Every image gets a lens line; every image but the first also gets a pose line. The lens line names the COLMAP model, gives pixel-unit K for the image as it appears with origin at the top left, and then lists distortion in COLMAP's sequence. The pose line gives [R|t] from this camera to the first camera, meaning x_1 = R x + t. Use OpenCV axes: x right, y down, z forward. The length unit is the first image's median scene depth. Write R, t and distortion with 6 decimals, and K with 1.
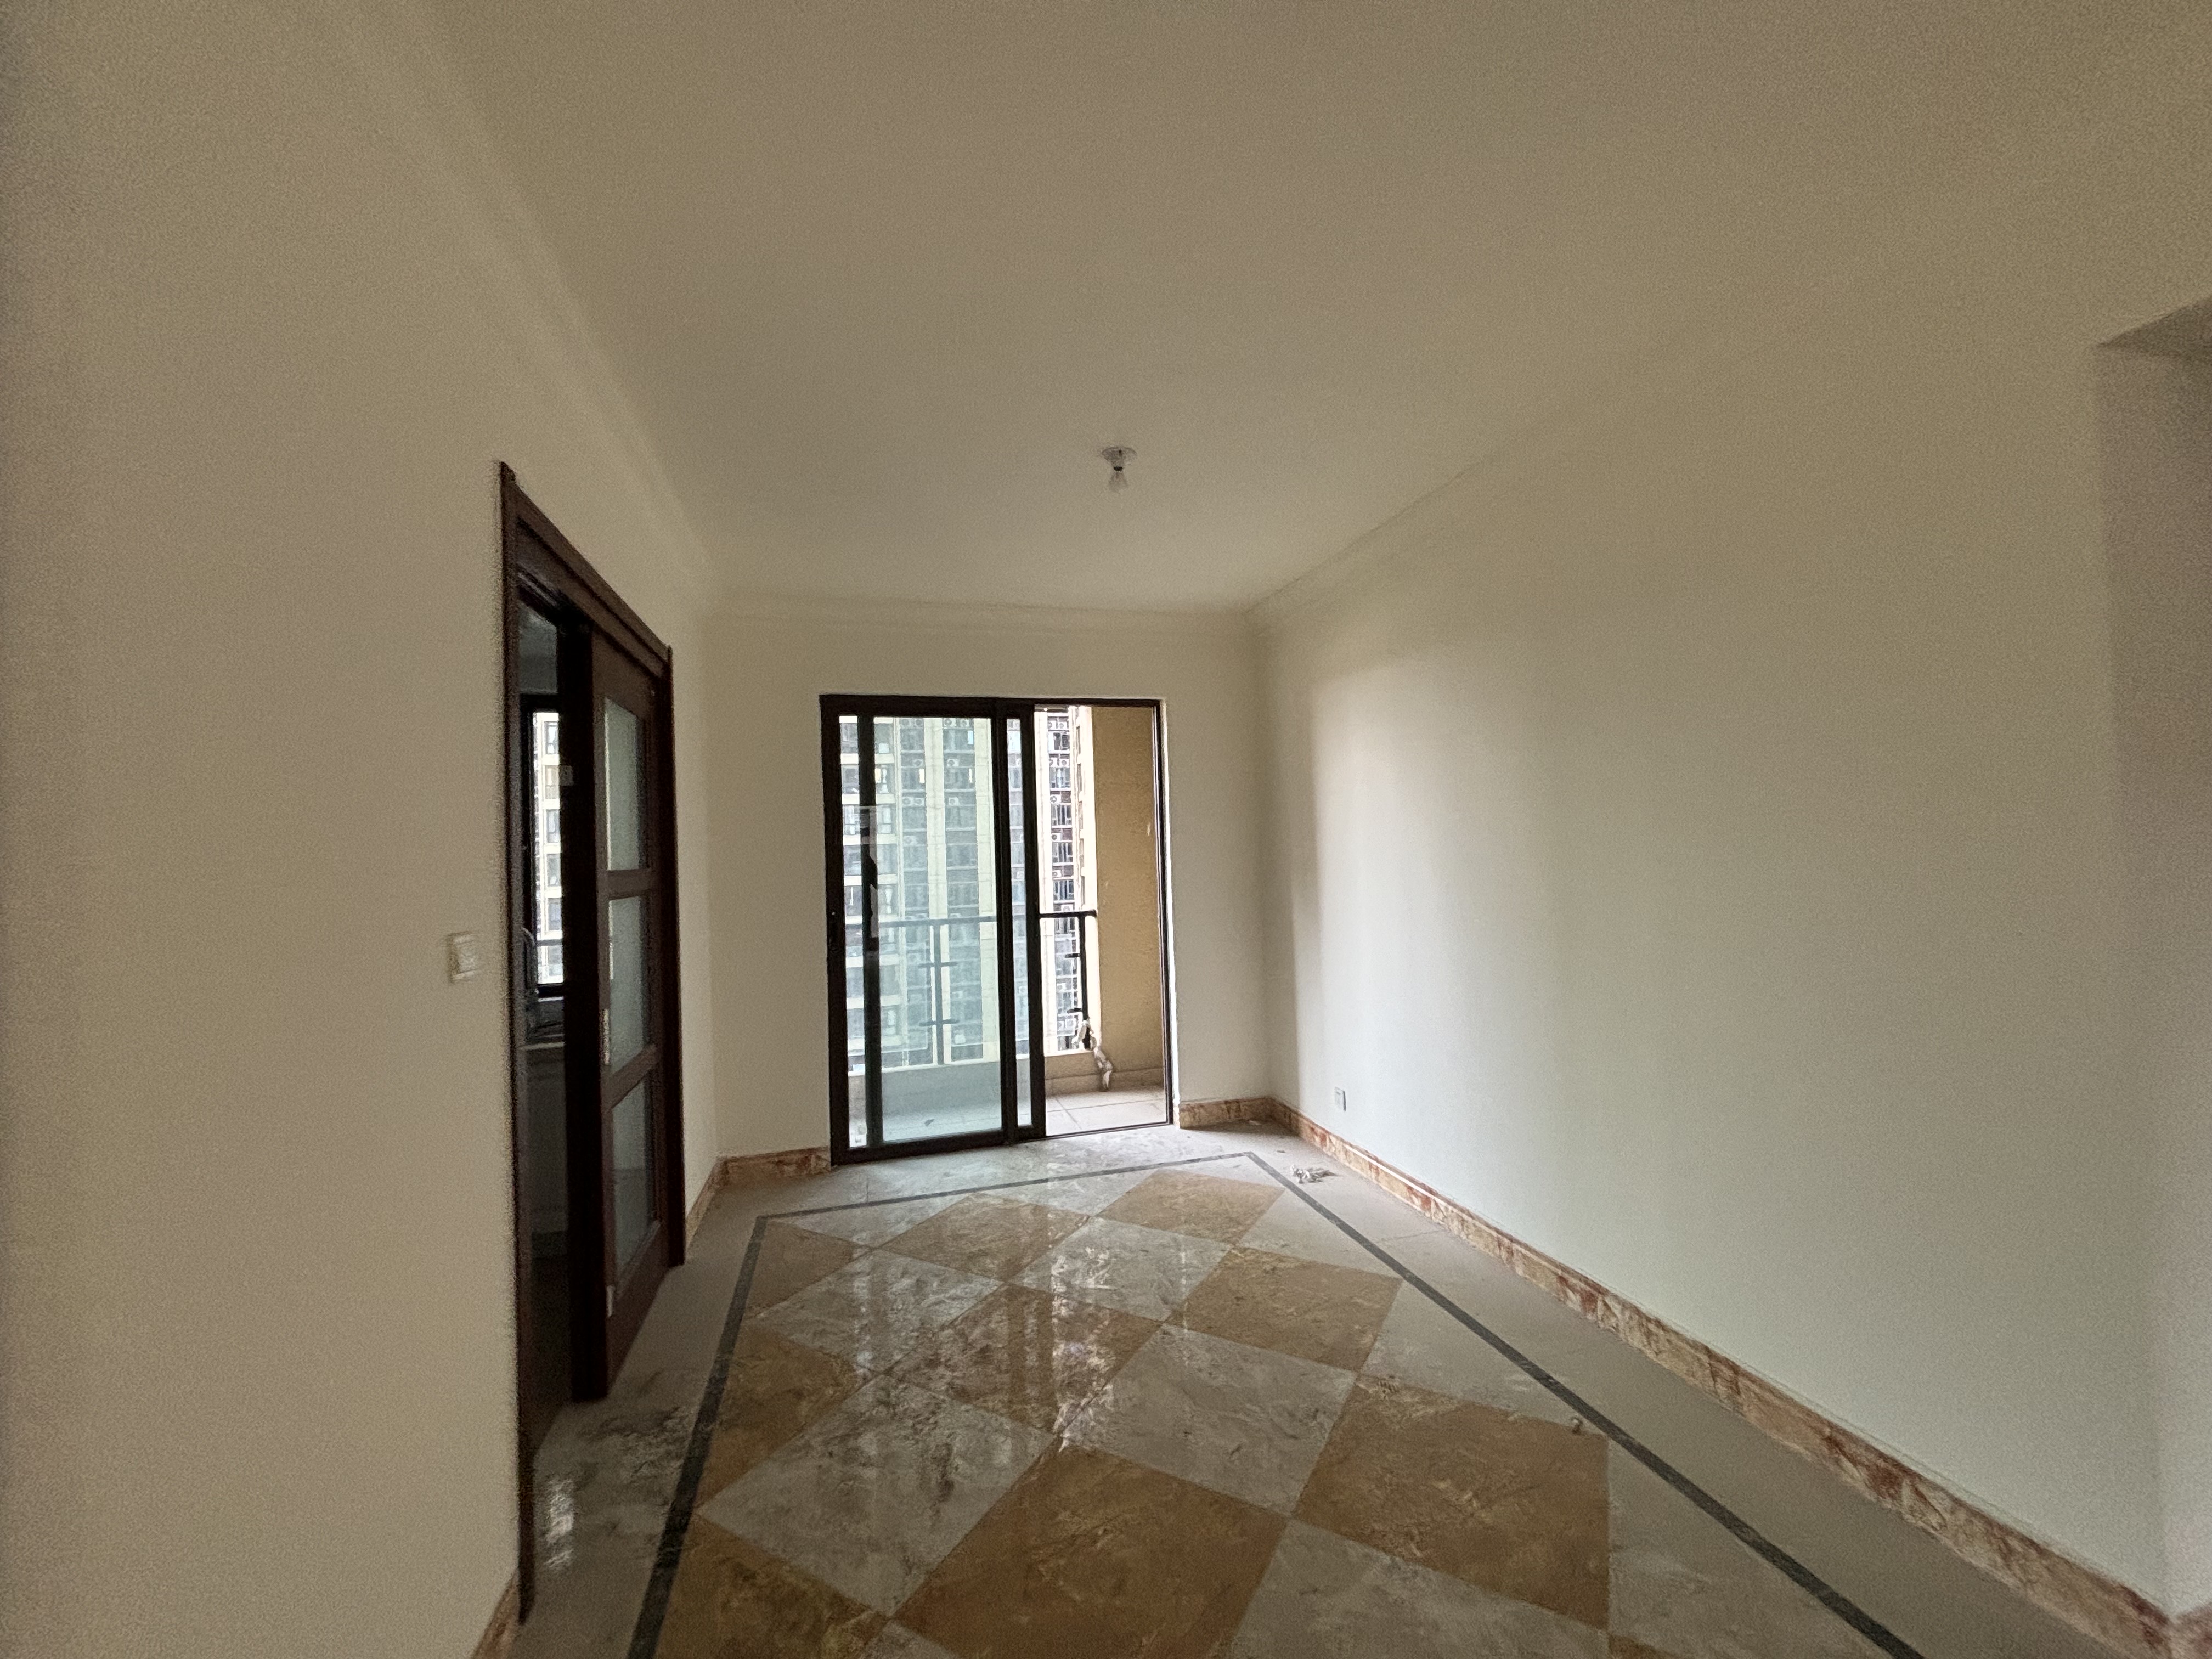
lens RADIAL K [[889.8, 0, 1106.2], [0, 889.8, 828.3], [0, 0, 1]] dist [-0.008518, -0.000166]
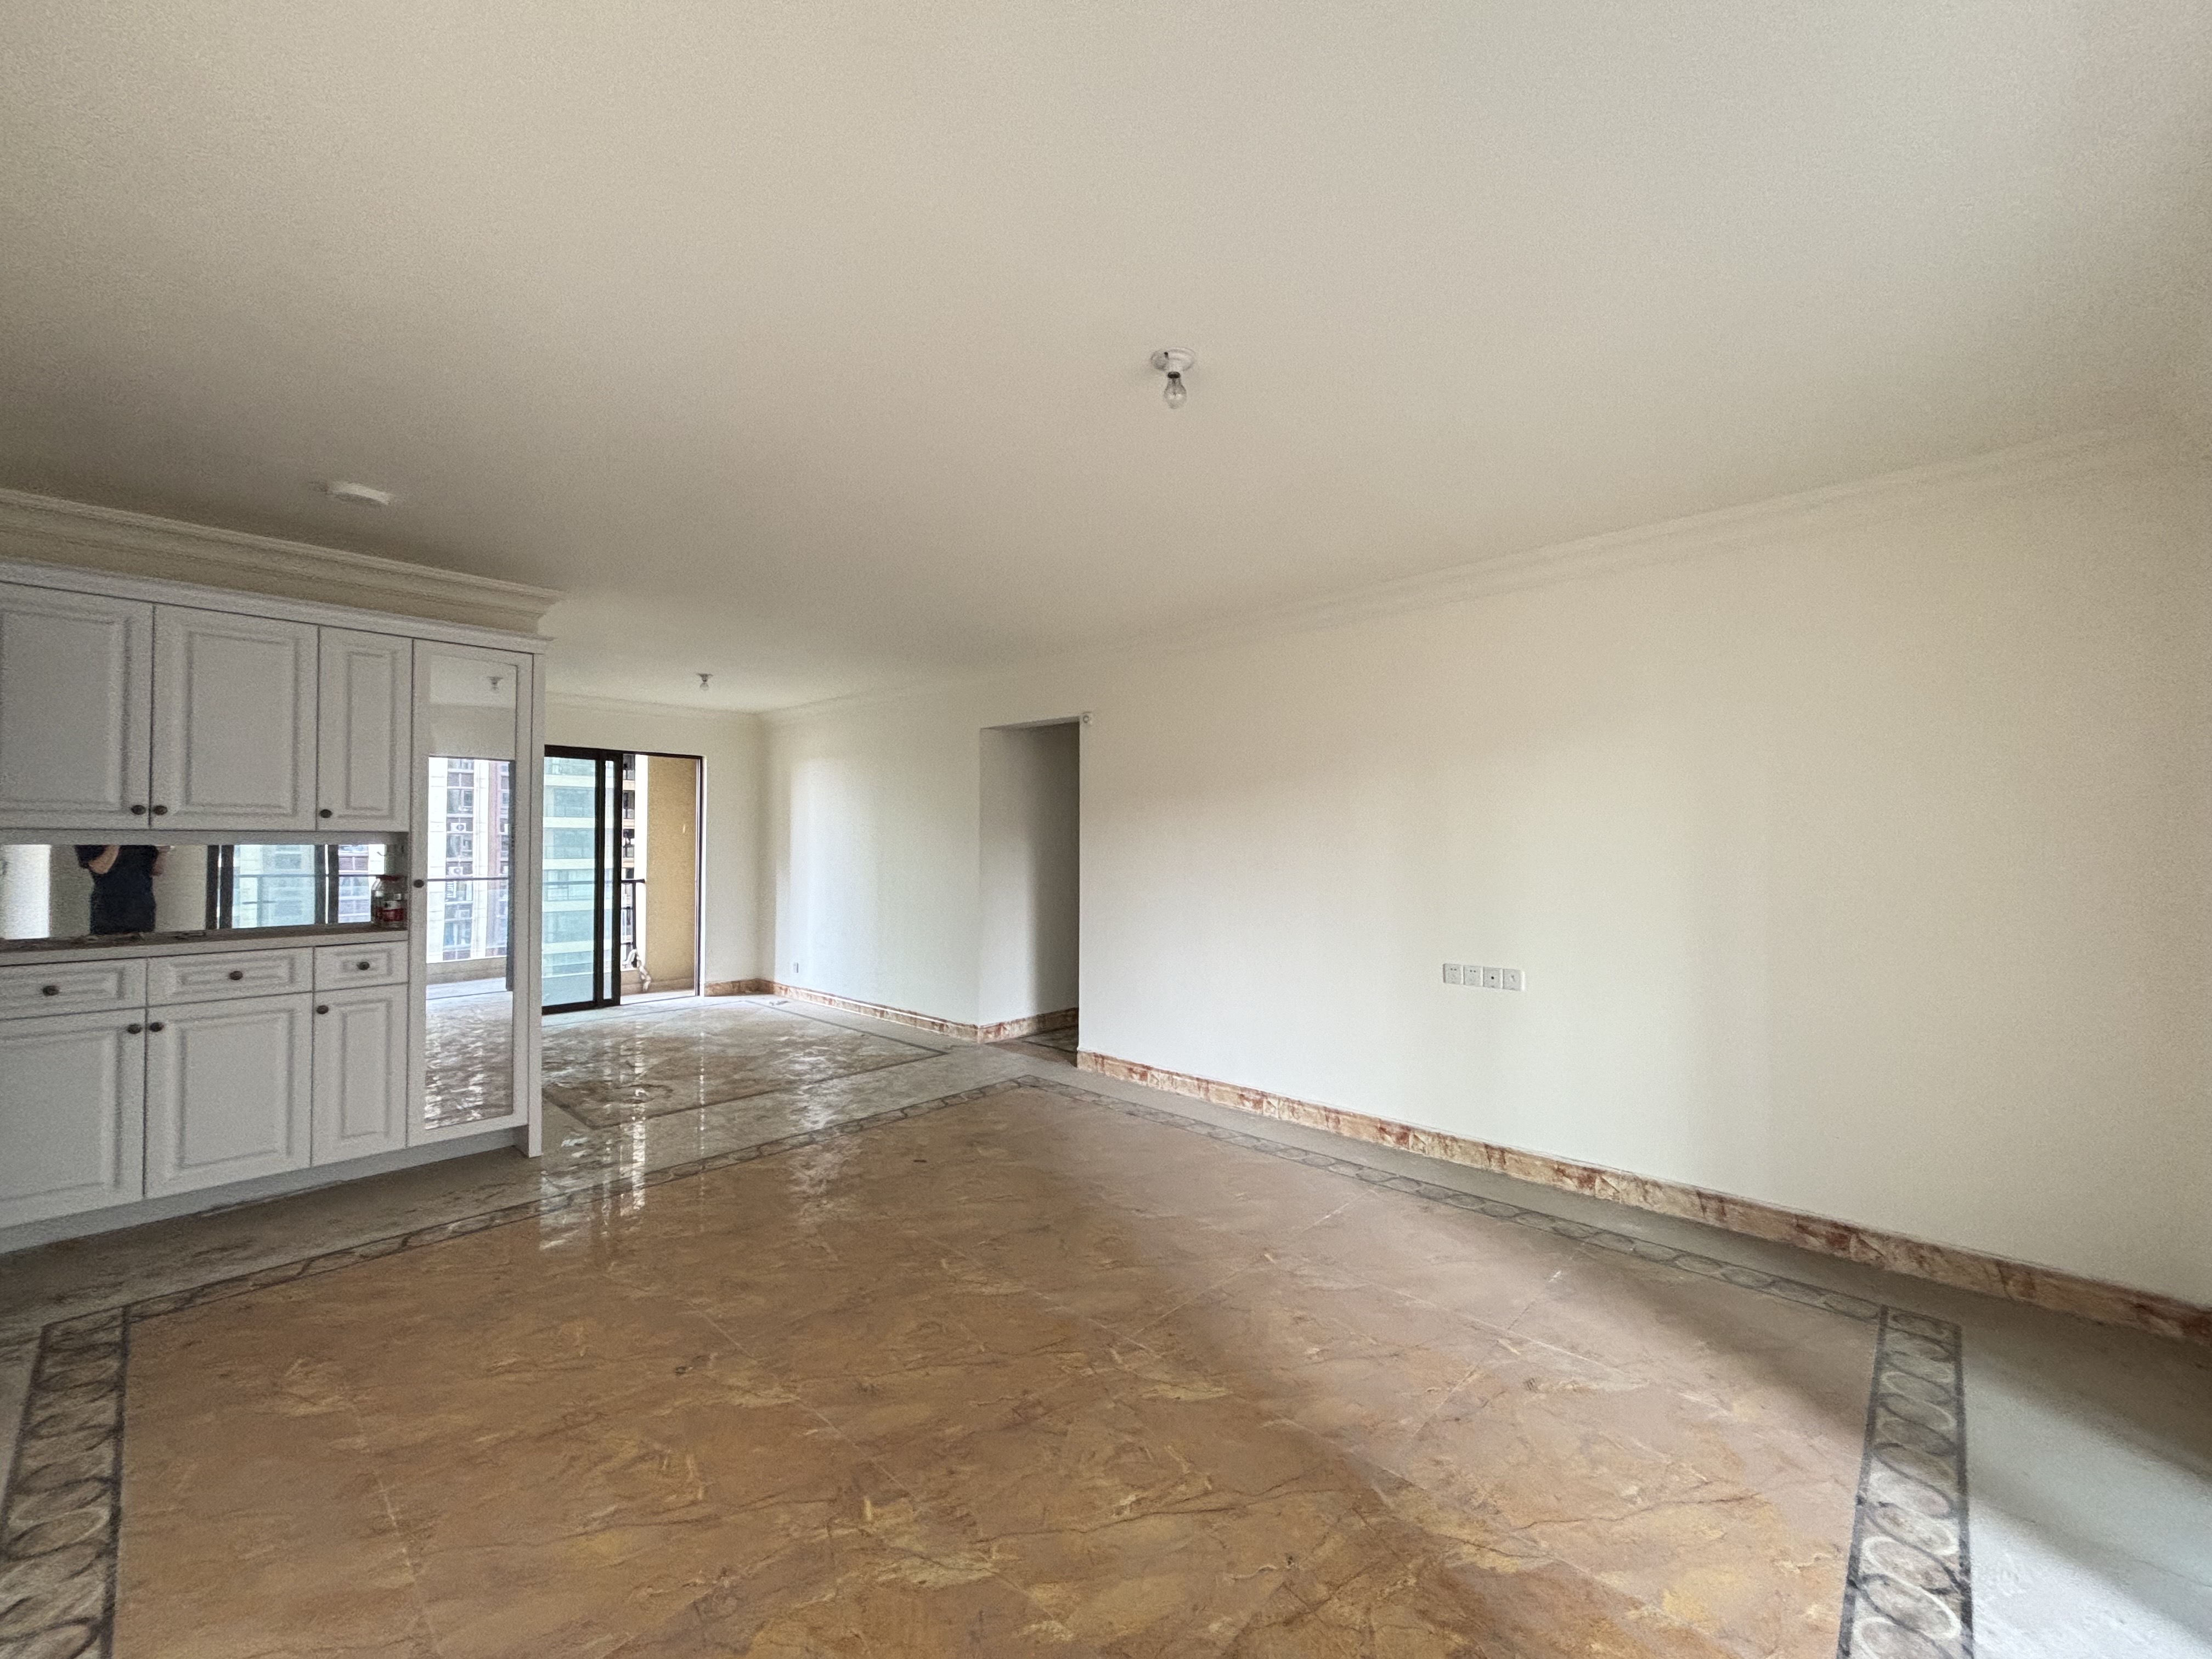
lens RADIAL K [[889.8, 0, 1109.5], [0, 889.8, 821.5], [0, 0, 1]] dist [-0.008518, -0.000166]
pose [[0.848995, 0.041703, 0.526753, -0.182274], [-0.043388, 0.999016, -0.009161, -0.033603], [-0.526616, -0.015078, 0.849969, -0.950039]]
